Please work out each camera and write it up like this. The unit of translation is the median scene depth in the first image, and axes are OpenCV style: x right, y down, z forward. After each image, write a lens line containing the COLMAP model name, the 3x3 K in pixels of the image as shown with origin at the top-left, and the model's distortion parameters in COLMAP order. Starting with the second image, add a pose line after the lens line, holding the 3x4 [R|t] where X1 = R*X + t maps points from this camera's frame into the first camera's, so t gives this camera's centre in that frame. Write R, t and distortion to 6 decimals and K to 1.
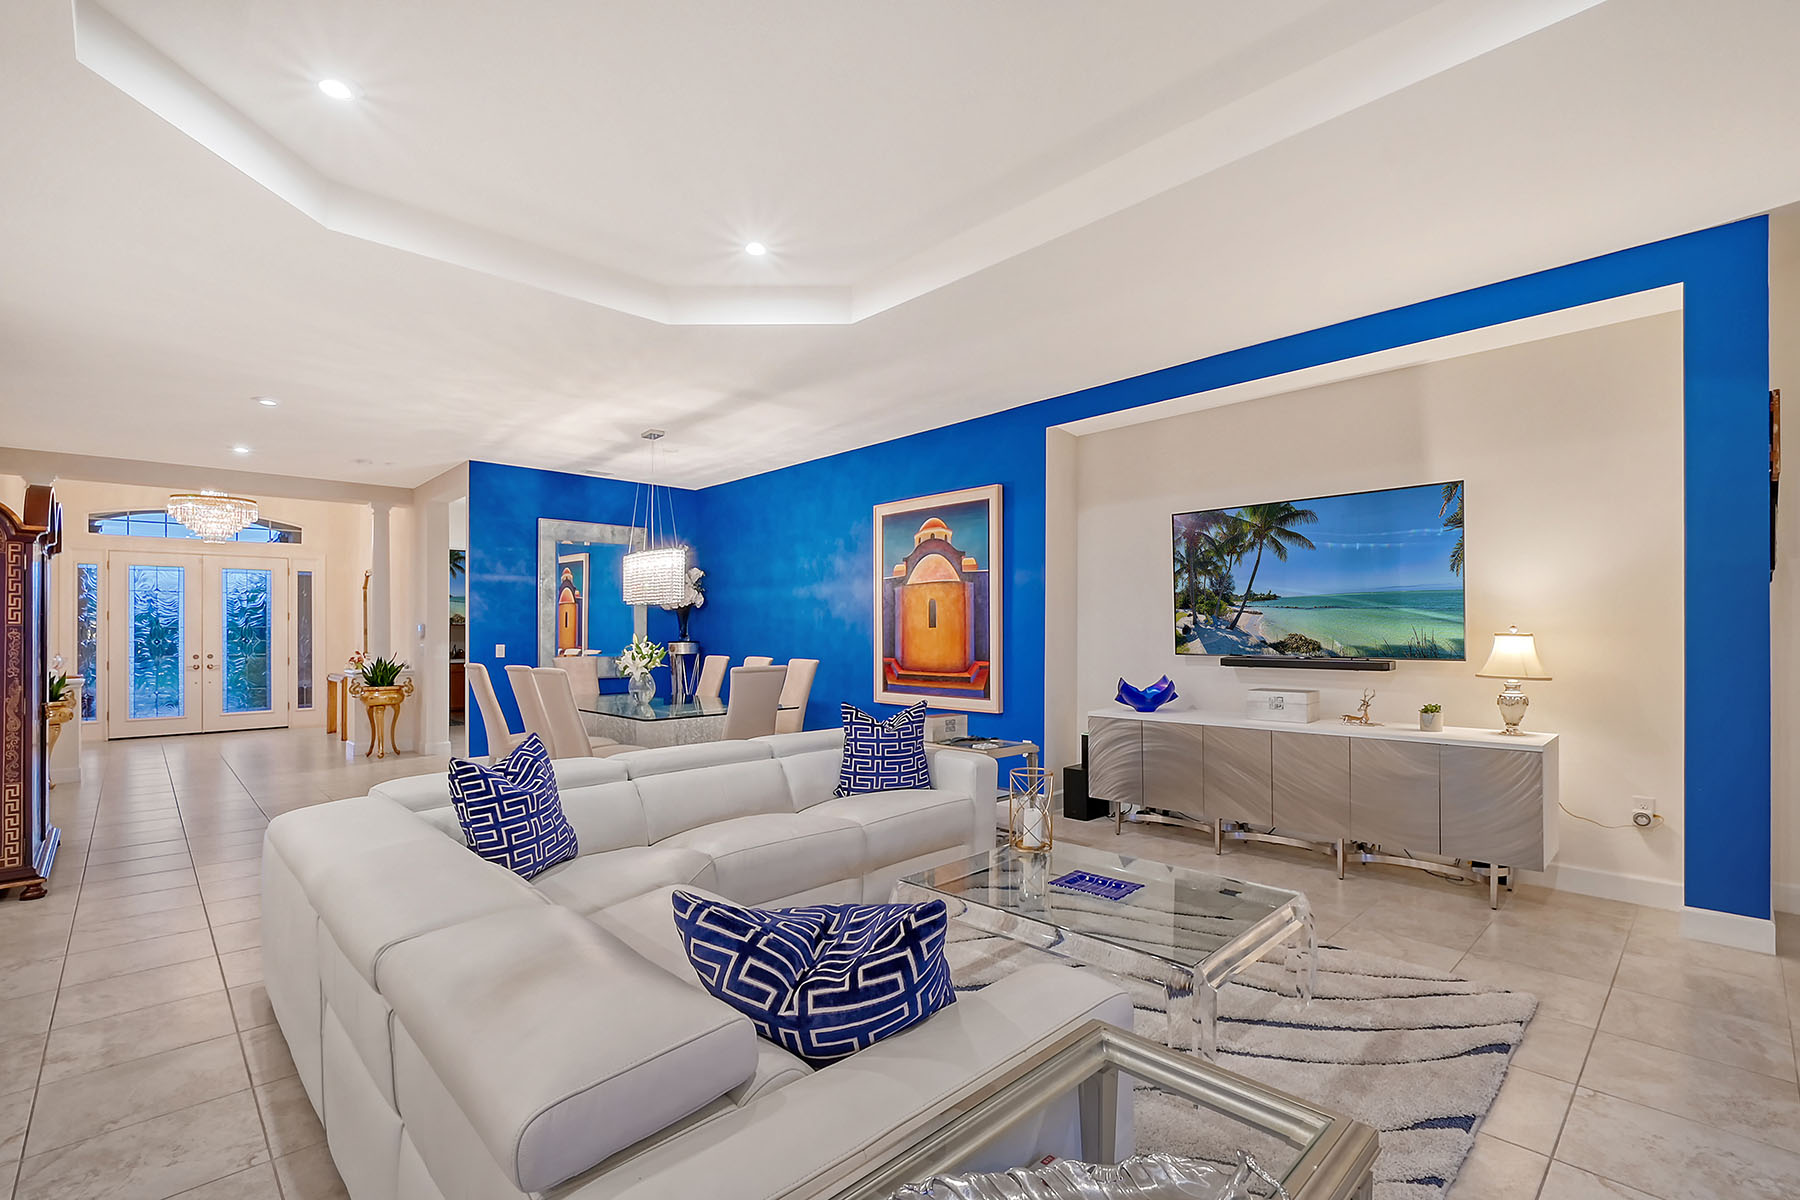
lens RADIAL K [[815.0, 0, 947.7], [0, 815.0, 628.8], [0, 0, 1]] dist [0.000173, -0.008699]
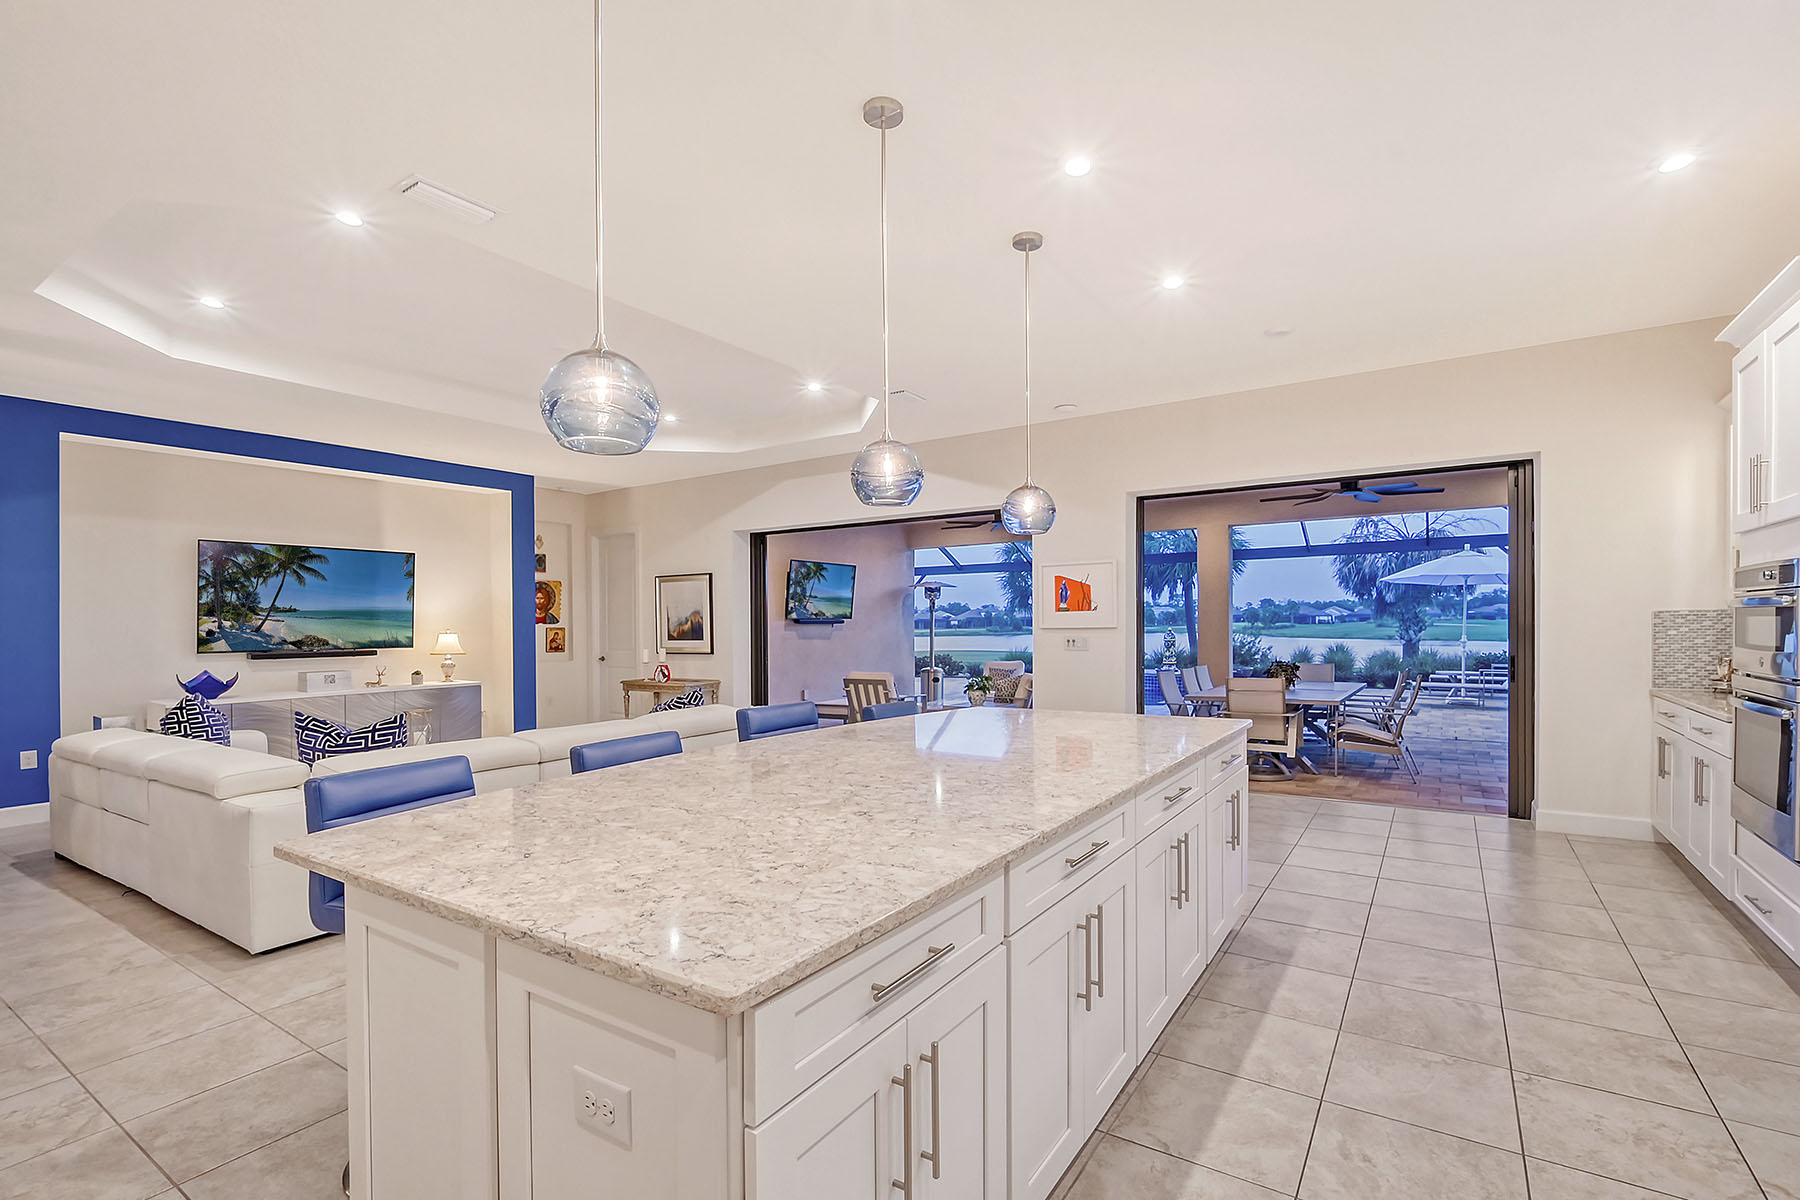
lens RADIAL K [[815.0, 0, 915.1], [0, 815.0, 631.0], [0, 0, 1]] dist [0.000173, -0.008699]
pose [[-0.207663, -0.001097, 0.978200, -1.020295], [0.010188, 0.999943, 0.003284, 0.004418], [-0.978147, 0.010648, -0.207640, 0.169488]]
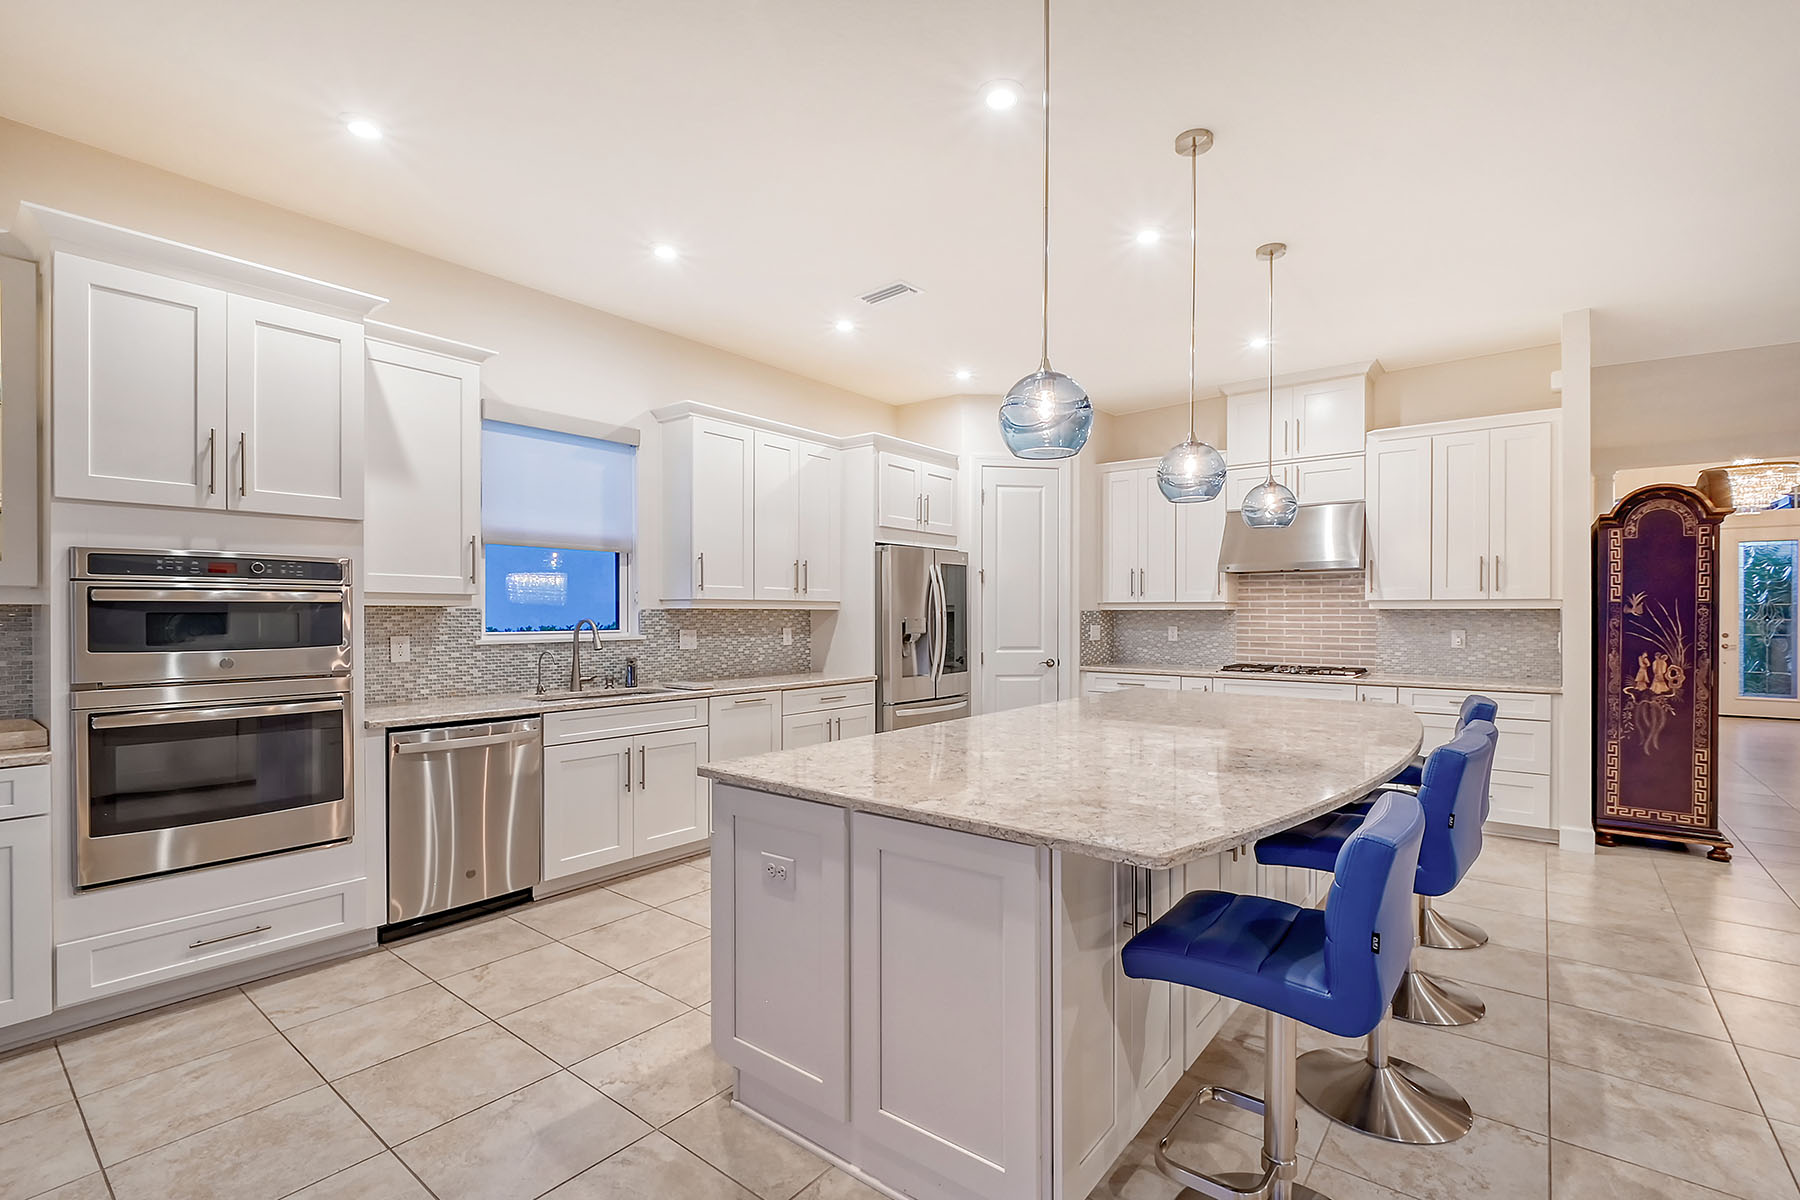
lens RADIAL K [[815.0, 0, 888.0], [0, 815.0, 617.7], [0, 0, 1]] dist [0.000173, -0.008699]
pose [[0.101000, 0.010553, -0.994830, -0.128933], [0.002837, 0.999937, 0.010895, 0.000862], [0.994882, -0.003923, 0.100964, -0.131743]]
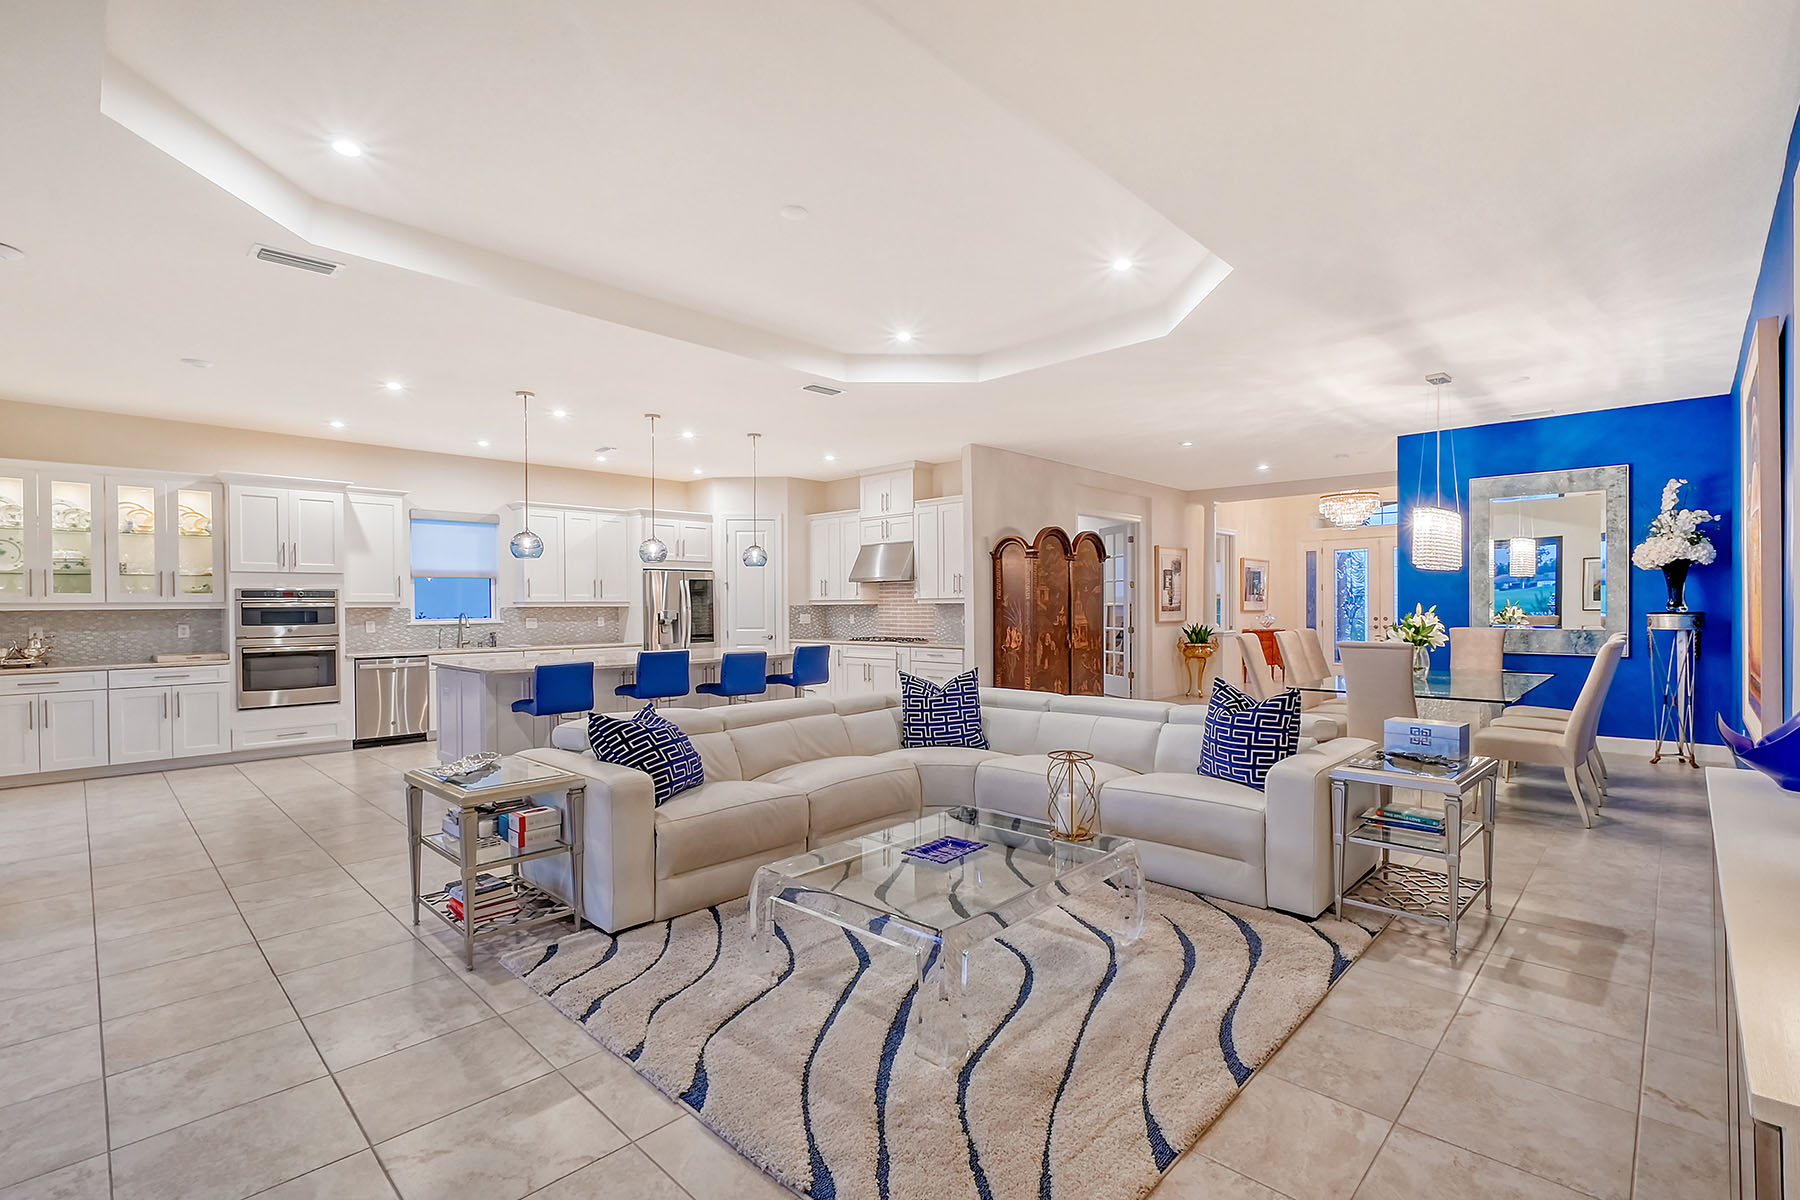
lens RADIAL K [[815.0, 0, 895.3], [0, 815.0, 610.3], [0, 0, 1]] dist [0.000173, -0.008699]
pose [[-0.003868, 0.011647, -0.999925, 0.576189], [0.011461, 0.999867, 0.011602, -0.003061], [0.999927, -0.011415, -0.004001, 0.442185]]
